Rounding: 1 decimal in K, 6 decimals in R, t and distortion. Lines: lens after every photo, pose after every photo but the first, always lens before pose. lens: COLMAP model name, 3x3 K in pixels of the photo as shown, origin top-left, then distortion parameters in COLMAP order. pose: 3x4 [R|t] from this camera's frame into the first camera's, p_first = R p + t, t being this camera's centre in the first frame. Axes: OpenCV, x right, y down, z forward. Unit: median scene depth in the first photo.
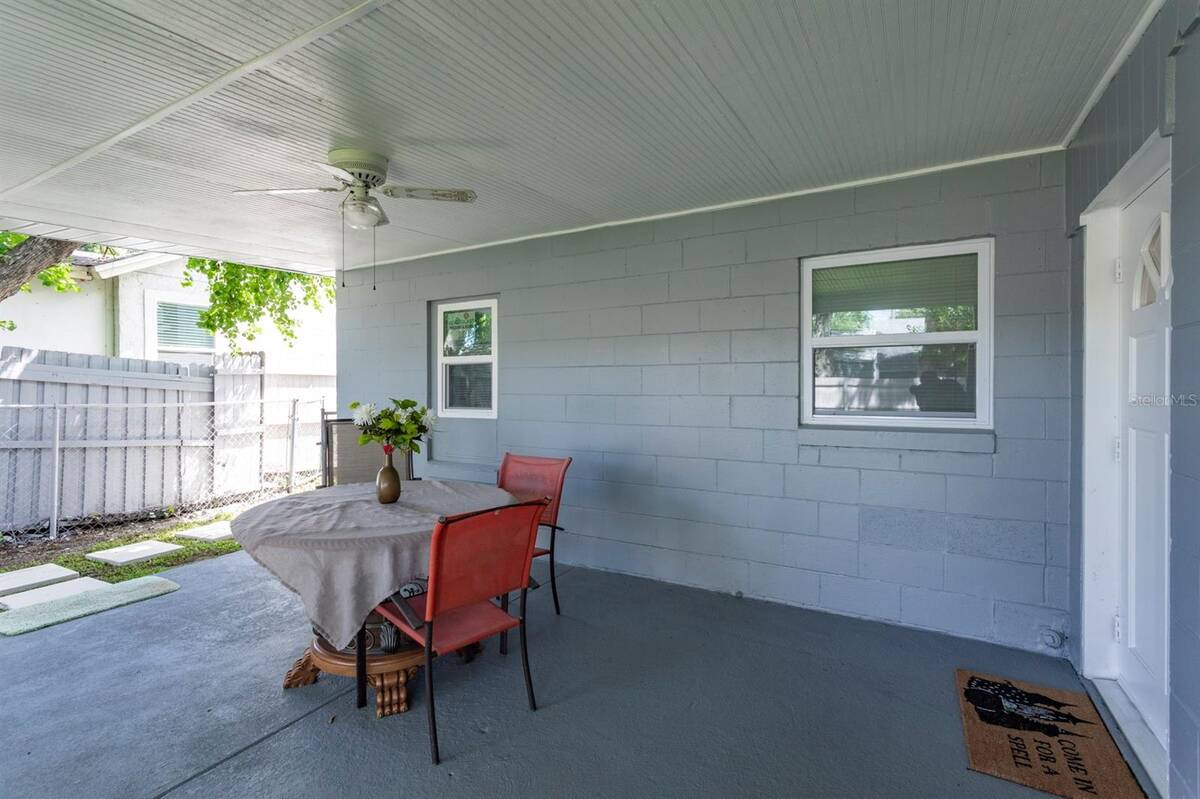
lens RADIAL K [[561.7, 0, 591.7], [0, 561.7, 393.1], [0, 0, 1]] dist [-0.000055, 0.001646]
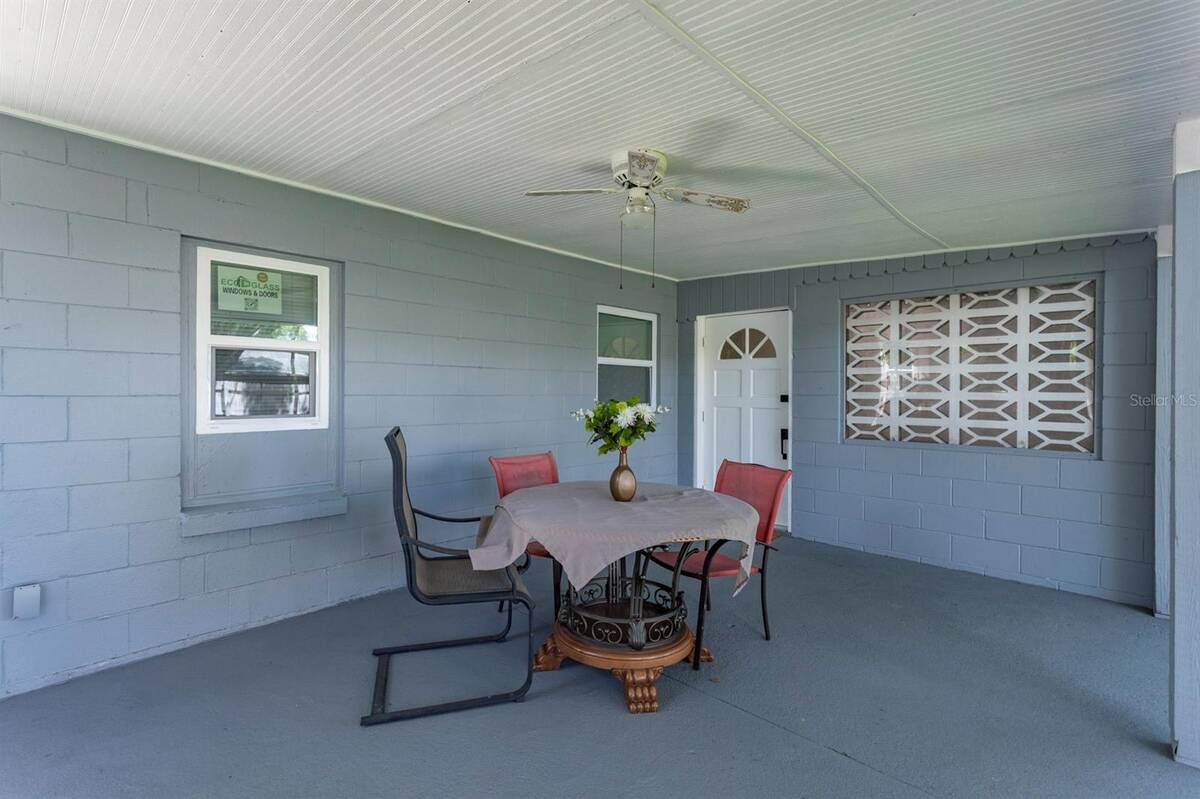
lens RADIAL K [[561.7, 0, 591.7], [0, 561.7, 393.1], [0, 0, 1]] dist [-0.000055, 0.001646]
pose [[0.241983, 0.006080, 0.970261, -0.787470], [0.005843, 0.999953, -0.007723, 0.006784], [-0.970263, 0.007538, 0.241936, 0.470014]]
